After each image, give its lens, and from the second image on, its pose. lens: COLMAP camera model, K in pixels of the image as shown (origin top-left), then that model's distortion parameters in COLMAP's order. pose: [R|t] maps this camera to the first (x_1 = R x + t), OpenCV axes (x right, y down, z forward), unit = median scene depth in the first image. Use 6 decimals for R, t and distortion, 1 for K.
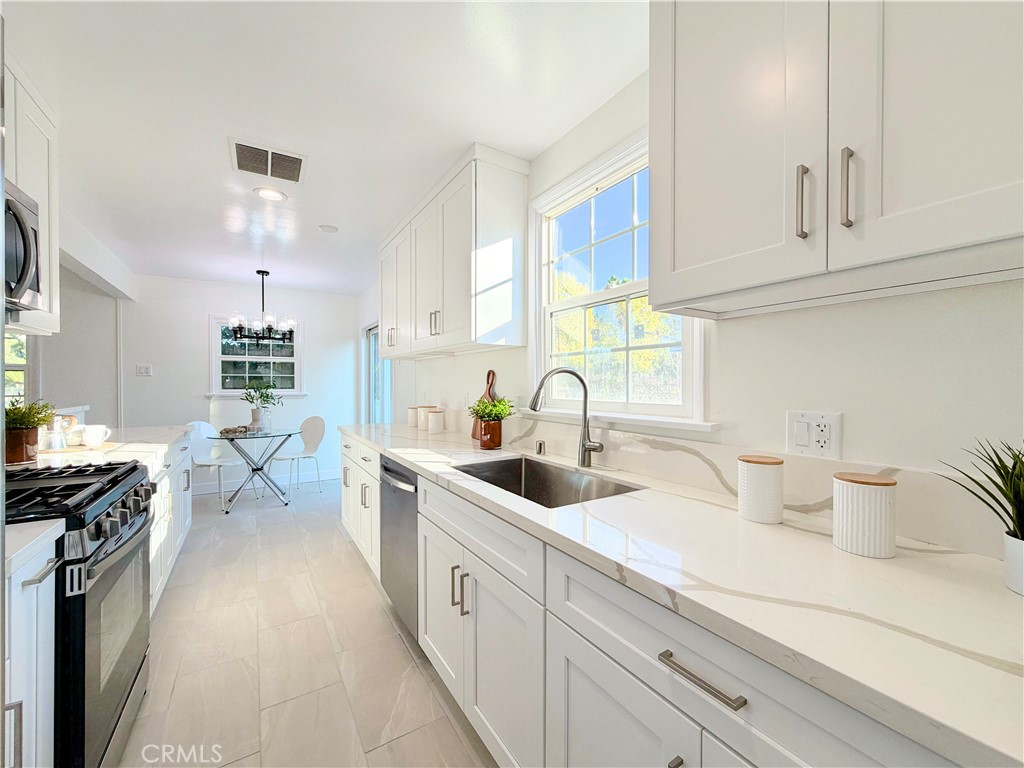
lens RADIAL K [[407.7, 0, 513.0], [0, 407.7, 388.1], [0, 0, 1]] dist [-0.000509, -0.000006]
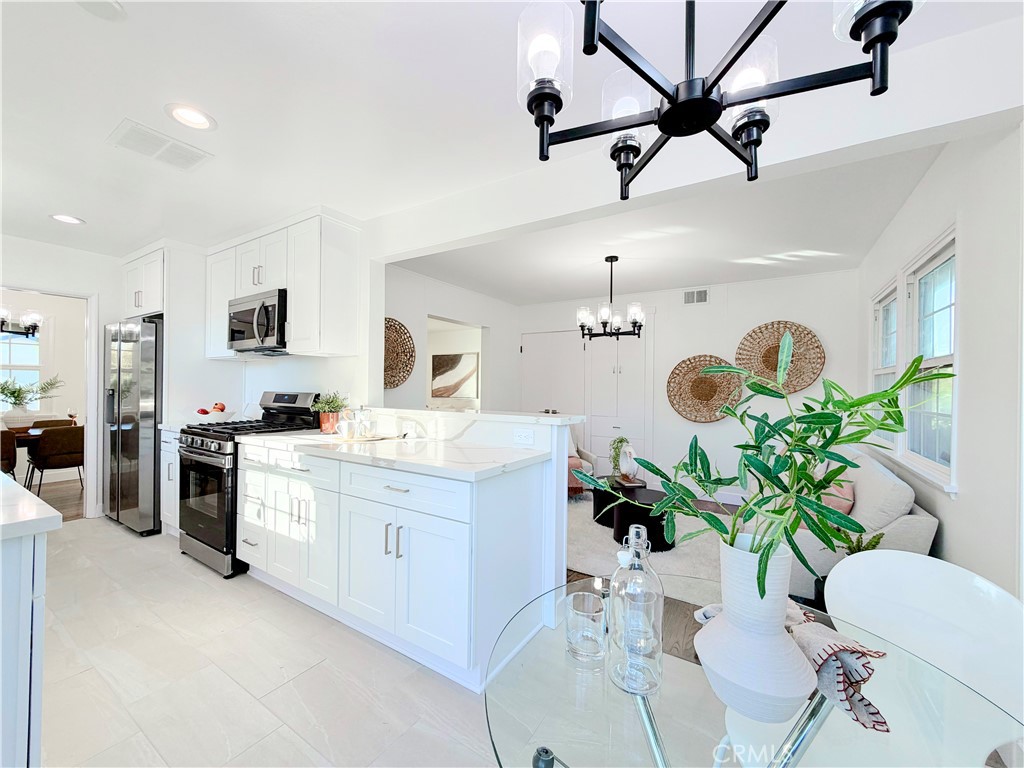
lens RADIAL K [[406.1, 0, 497.2], [0, 406.1, 386.6], [0, 0, 1]] dist [-0.002109, -0.000252]
pose [[-0.913954, -0.007009, -0.405757, -0.959819], [-0.011464, 0.999898, 0.008551, -0.017349], [0.405656, 0.012466, -0.913941, 2.228777]]
